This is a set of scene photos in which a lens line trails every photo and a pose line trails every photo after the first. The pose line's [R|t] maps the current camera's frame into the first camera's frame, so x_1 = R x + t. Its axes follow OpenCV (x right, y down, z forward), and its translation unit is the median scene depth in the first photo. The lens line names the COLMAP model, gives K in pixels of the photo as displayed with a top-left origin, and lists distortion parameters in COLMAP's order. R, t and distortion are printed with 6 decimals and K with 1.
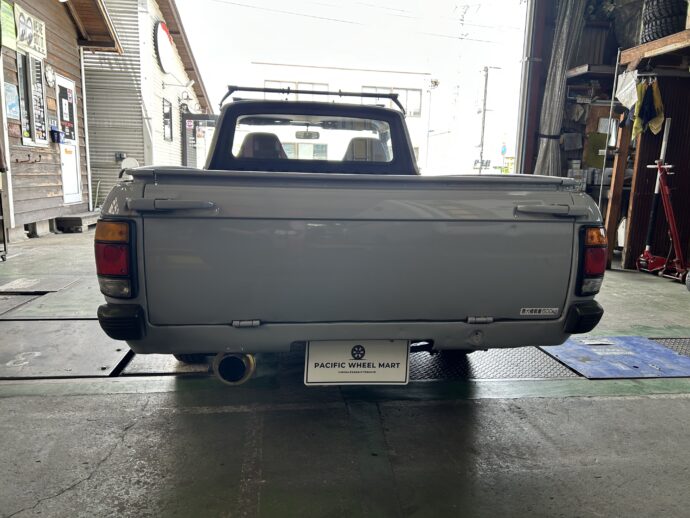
lens RADIAL K [[519.4, 0, 339.3], [0, 519.4, 258.0], [0, 0, 1]] dist [0.050256, -0.056045]
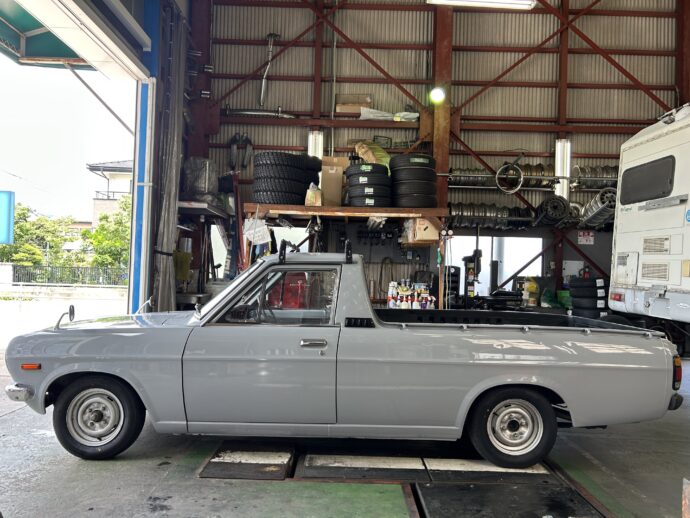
lens RADIAL K [[519.4, 0, 339.5], [0, 519.4, 268.2], [0, 0, 1]] dist [0.050256, -0.056045]
pose [[0.128840, -0.012768, 0.991583, -0.601868], [0.127947, 0.991774, -0.003854, -0.132289], [-0.983377, 0.127367, 0.129414, 0.431466]]
